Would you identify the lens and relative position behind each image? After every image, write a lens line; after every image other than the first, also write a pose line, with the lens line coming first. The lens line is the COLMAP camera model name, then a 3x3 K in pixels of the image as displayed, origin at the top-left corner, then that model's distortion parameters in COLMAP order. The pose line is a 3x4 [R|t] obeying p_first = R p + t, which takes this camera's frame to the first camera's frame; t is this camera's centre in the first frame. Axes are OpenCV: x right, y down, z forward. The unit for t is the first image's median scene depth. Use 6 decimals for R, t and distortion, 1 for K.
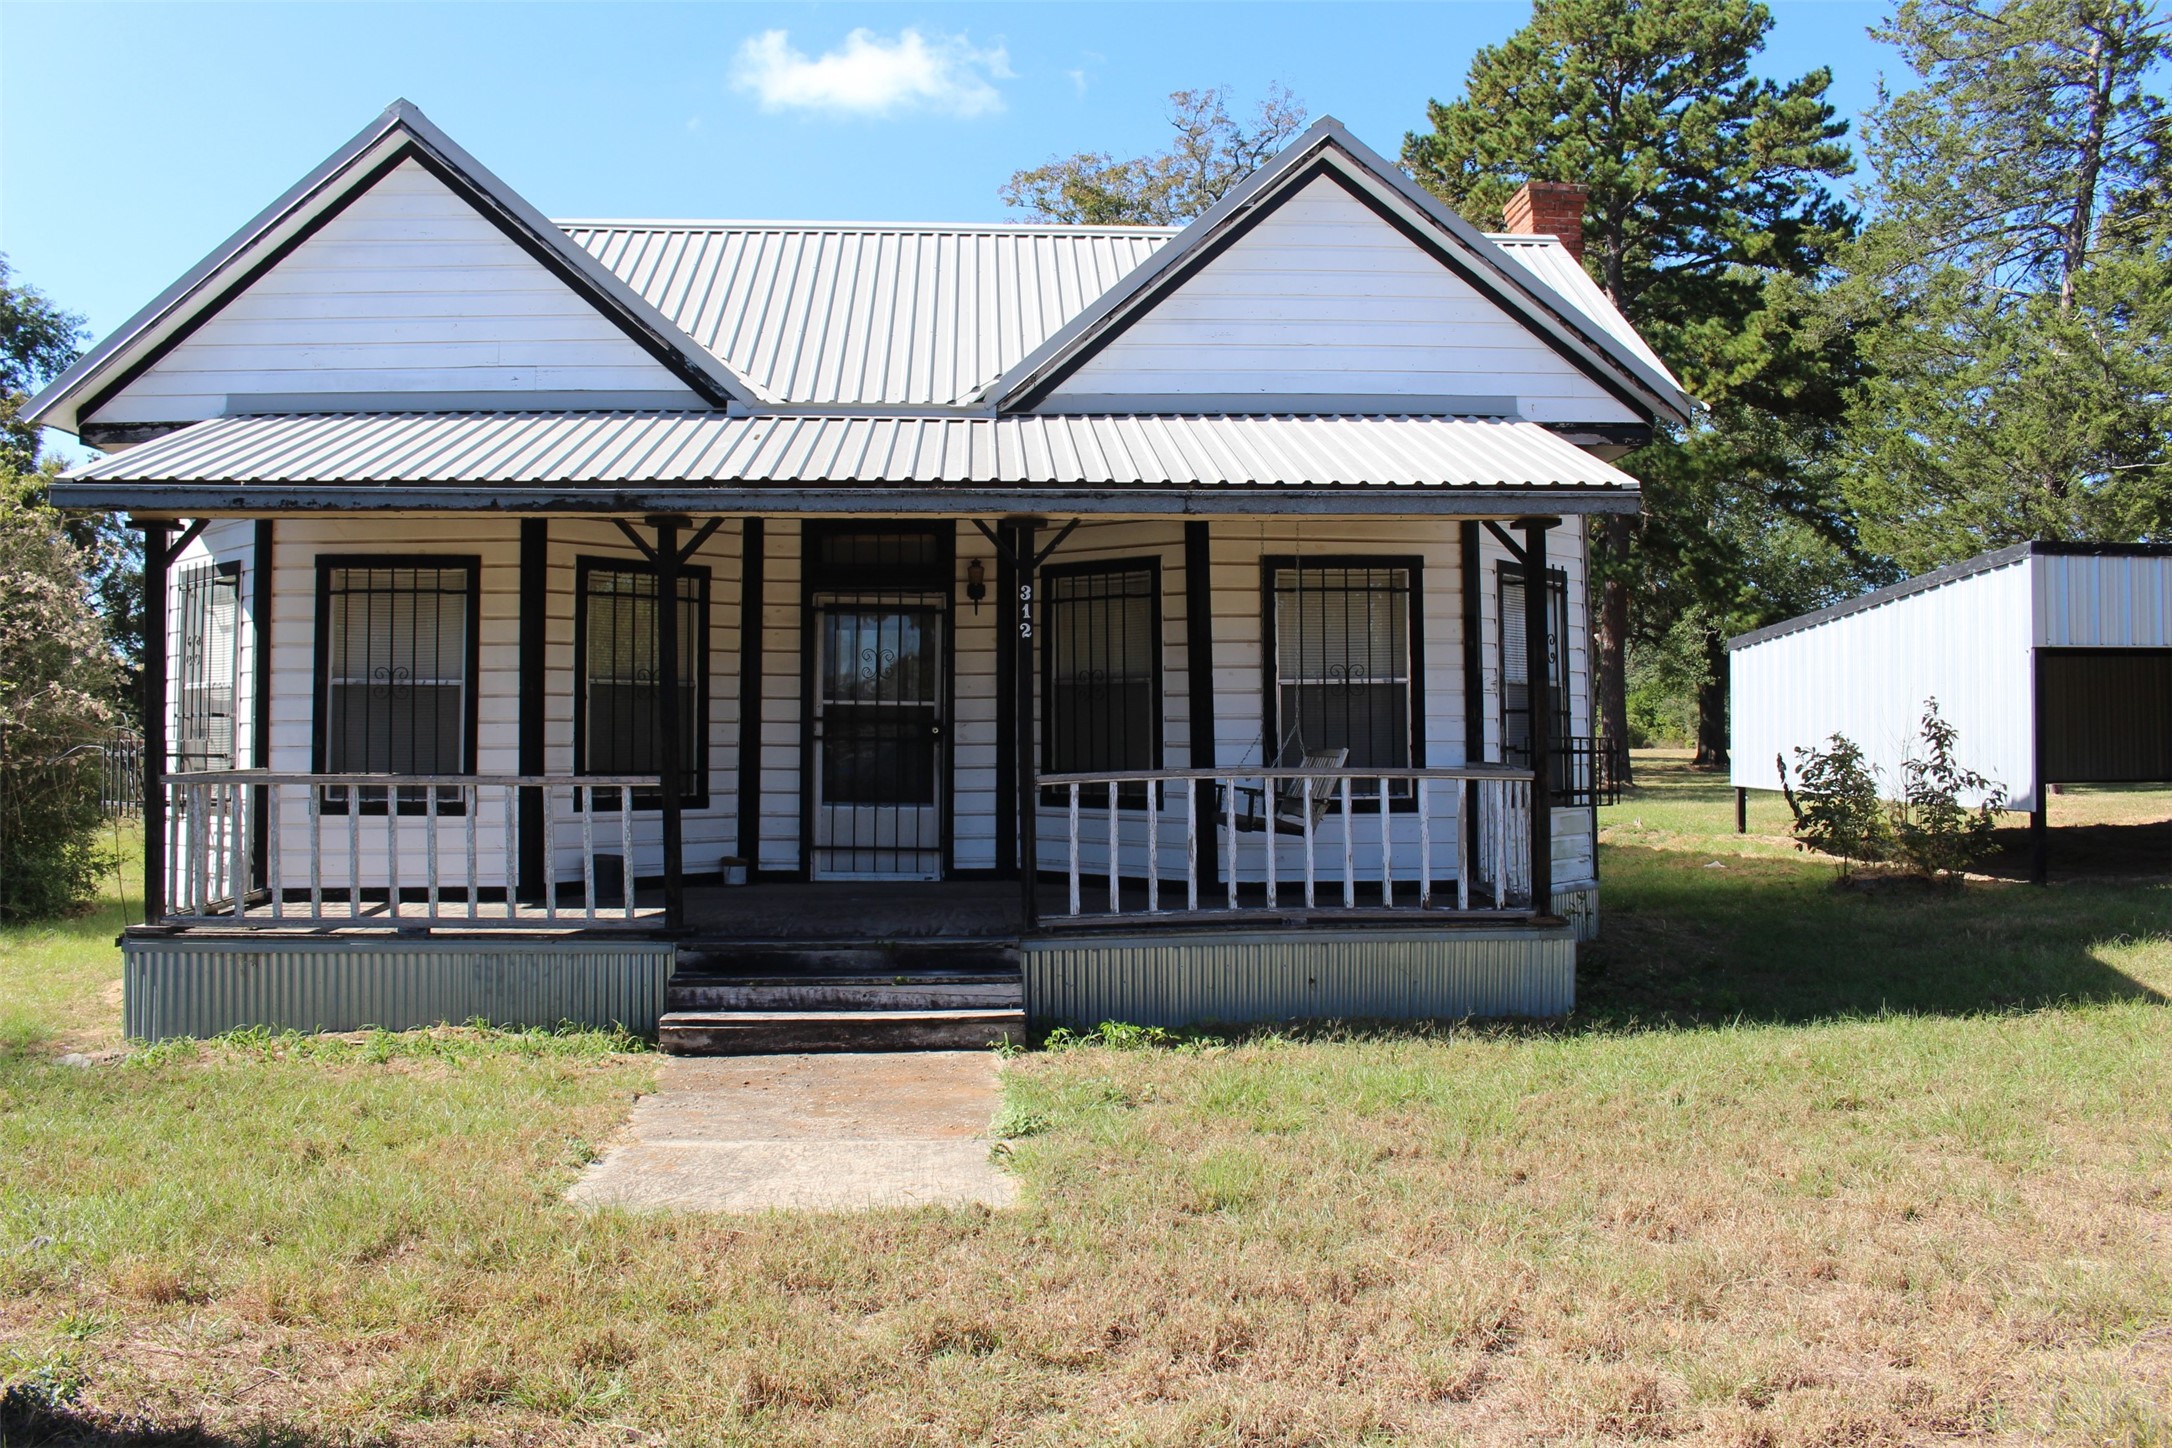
lens RADIAL K [[1782.3, 0, 1054.6], [0, 1782.3, 724.3], [0, 0, 1]] dist [-0.164994, 0.138157]
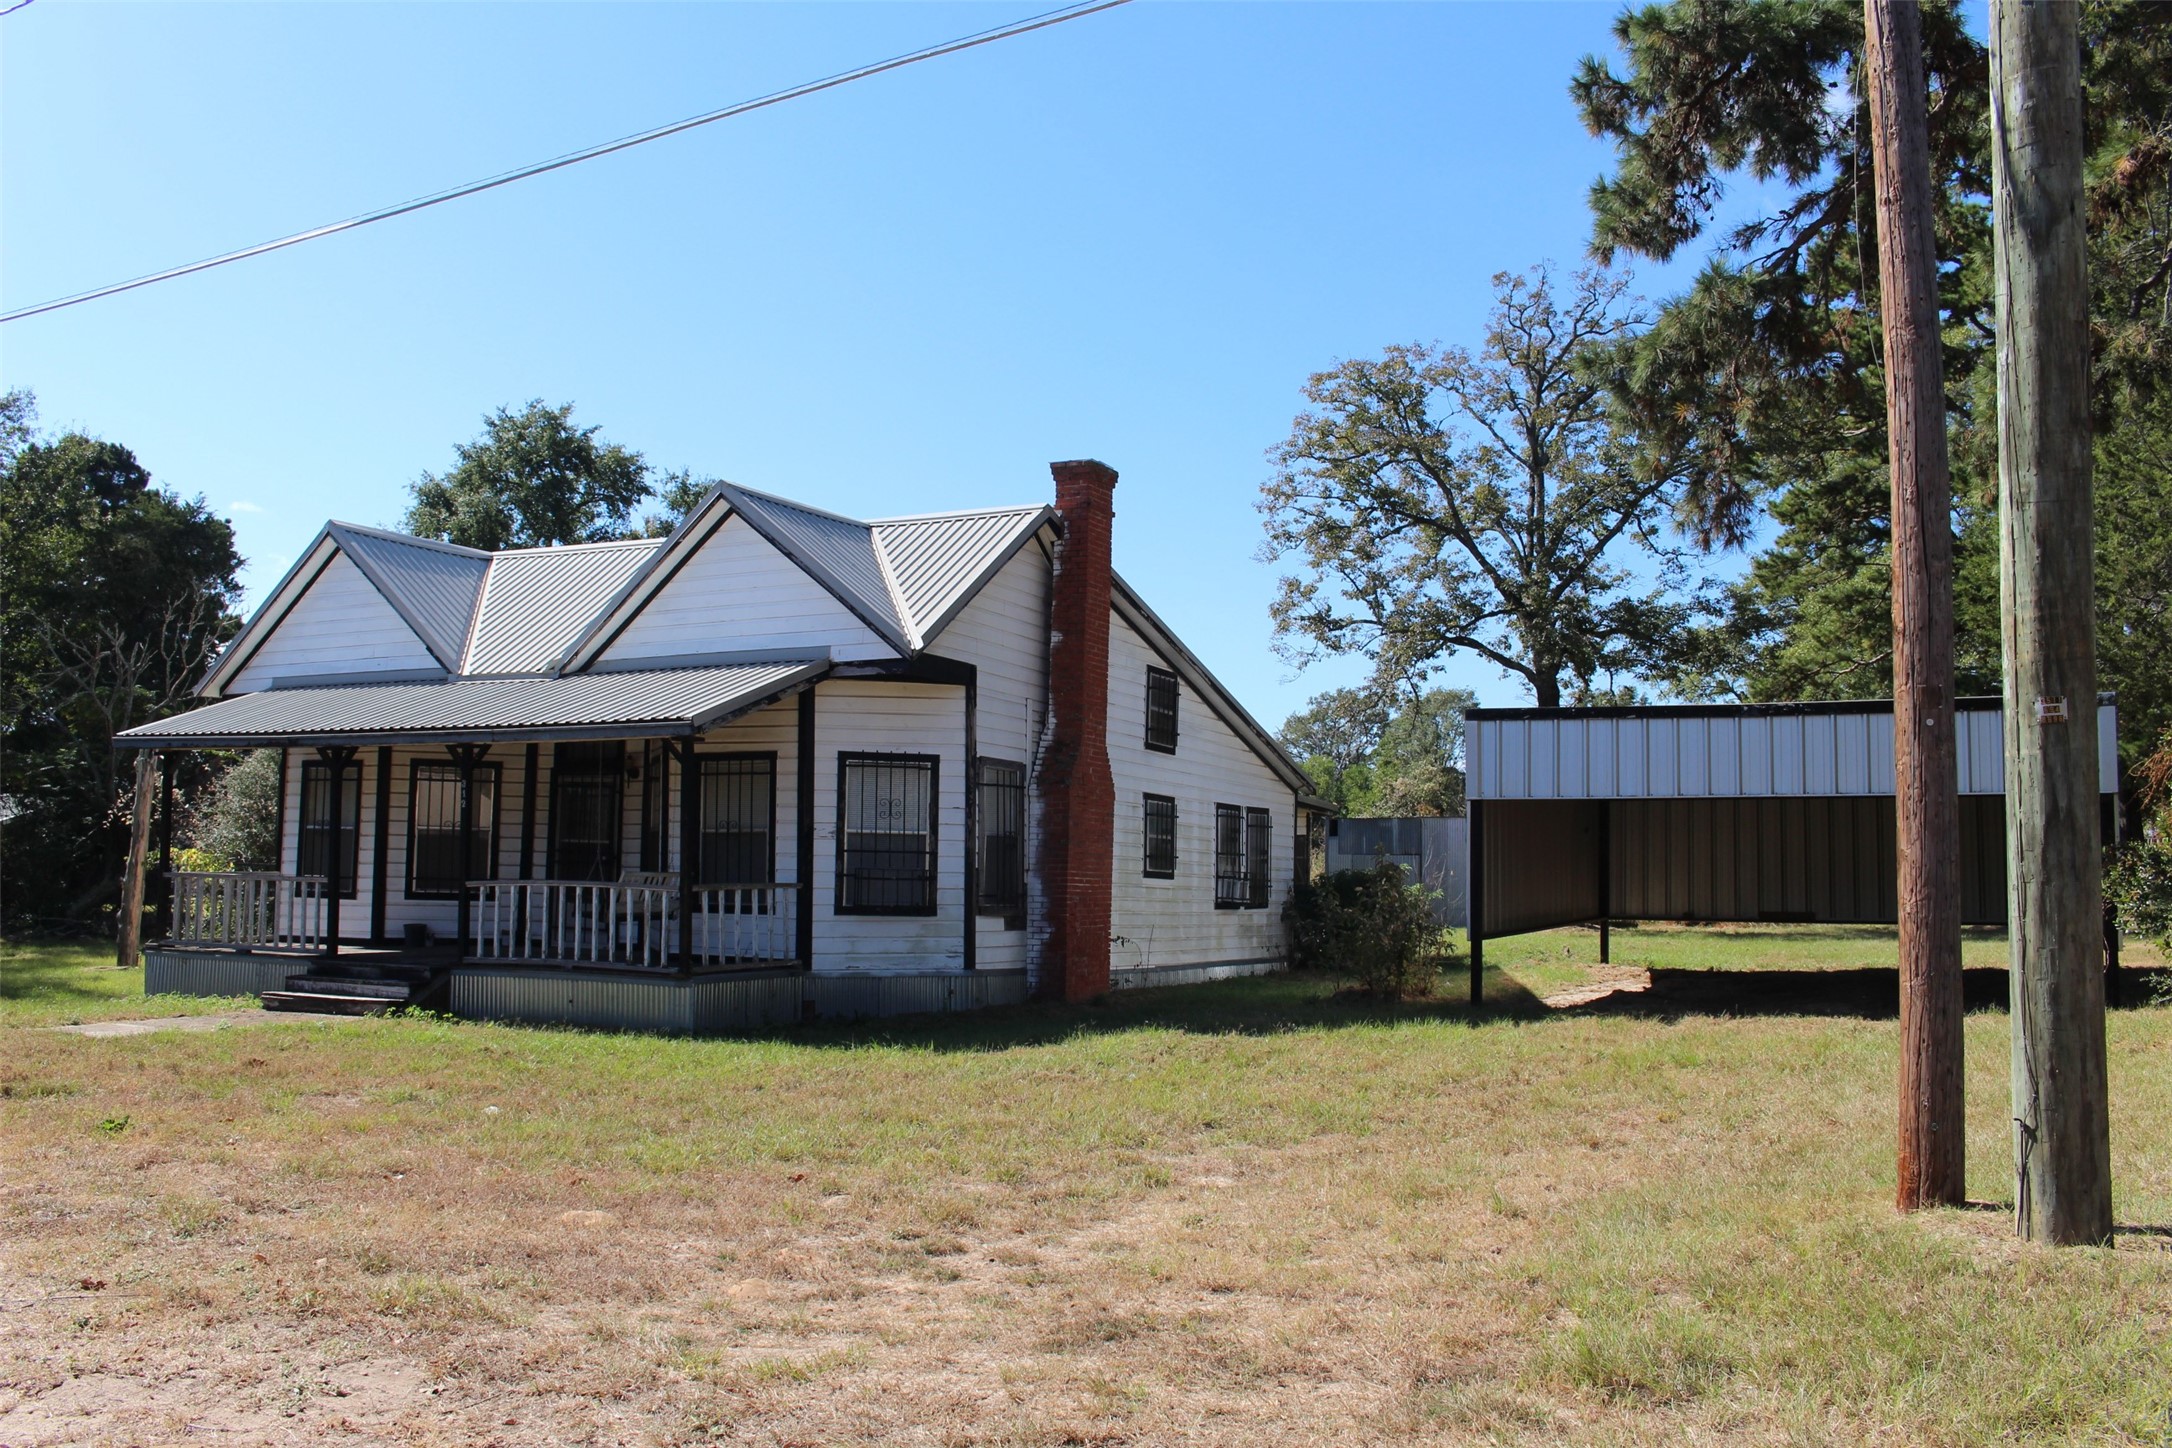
lens RADIAL K [[1782.3, 0, 1054.6], [0, 1782.3, 724.3], [0, 0, 1]] dist [-0.164994, 0.138157]
pose [[0.876298, -0.026609, -0.481034, 1.213111], [-0.008475, 0.997468, -0.070616, -0.009611], [0.481695, 0.065957, 0.873853, -0.270449]]
